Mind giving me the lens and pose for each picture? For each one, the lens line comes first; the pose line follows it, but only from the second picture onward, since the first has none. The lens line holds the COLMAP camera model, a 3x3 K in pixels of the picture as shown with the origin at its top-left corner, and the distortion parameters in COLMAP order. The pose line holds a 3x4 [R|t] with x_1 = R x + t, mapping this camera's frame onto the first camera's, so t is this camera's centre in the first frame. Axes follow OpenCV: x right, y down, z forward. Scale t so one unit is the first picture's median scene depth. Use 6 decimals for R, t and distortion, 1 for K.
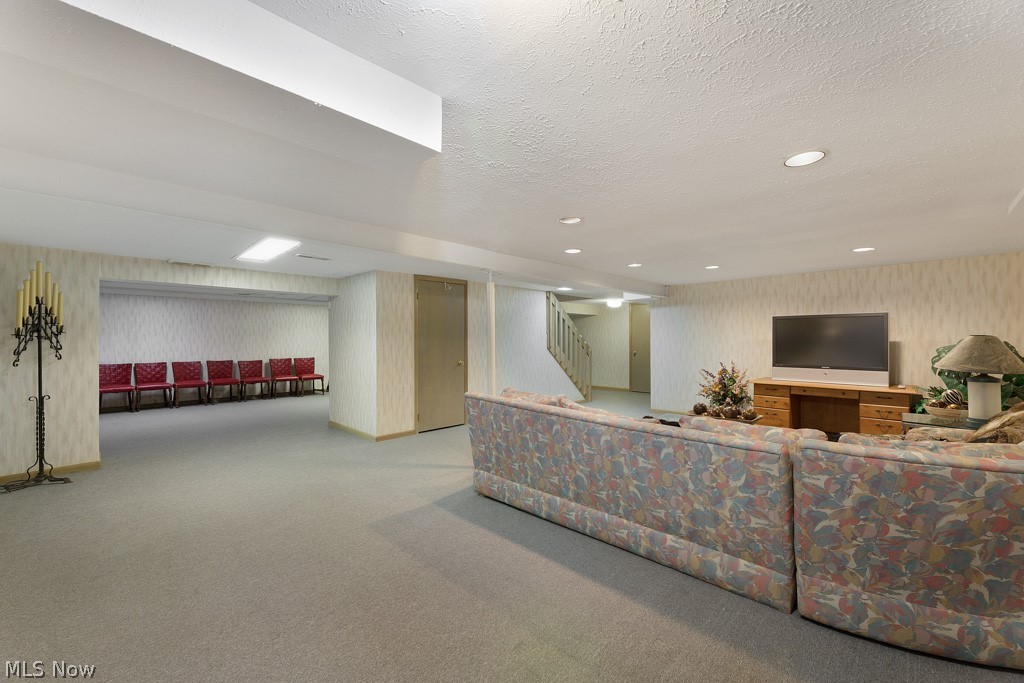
lens RADIAL K [[412.4, 0, 512.0], [0, 412.4, 341.5], [0, 0, 1]] dist [0.001631, -0.000037]
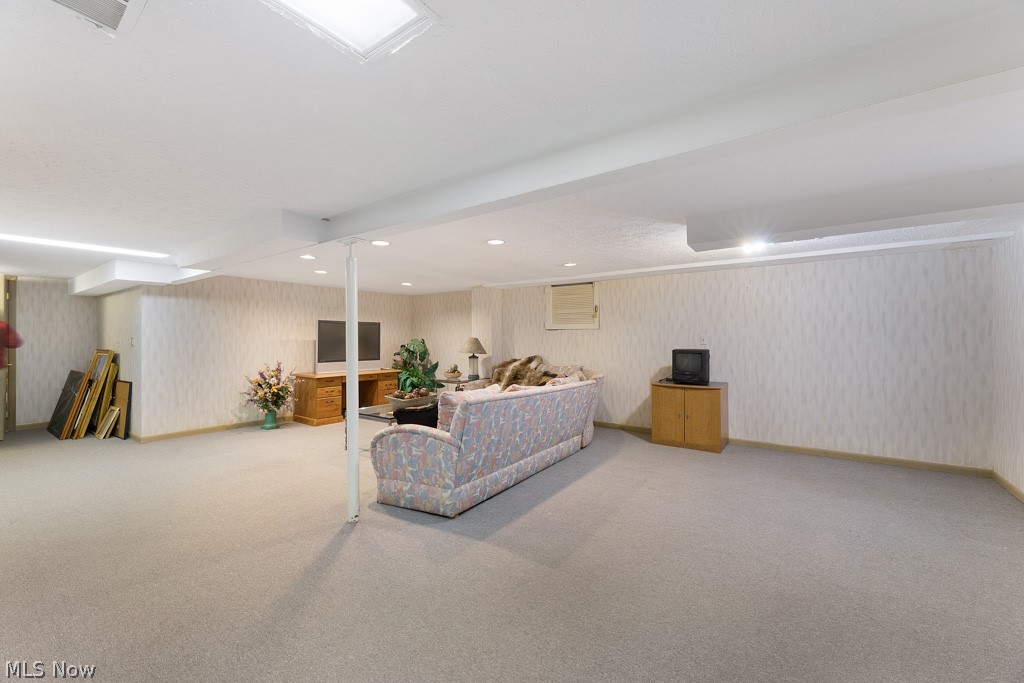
lens RADIAL K [[419.7, 0, 502.5], [0, 419.7, 338.9], [0, 0, 1]] dist [0.000652, -0.000007]
pose [[-0.159451, 0.002232, 0.987203, -1.013479], [0.007858, 0.999969, -0.000992, -0.003022], [-0.987175, 0.007599, -0.159463, 1.087574]]
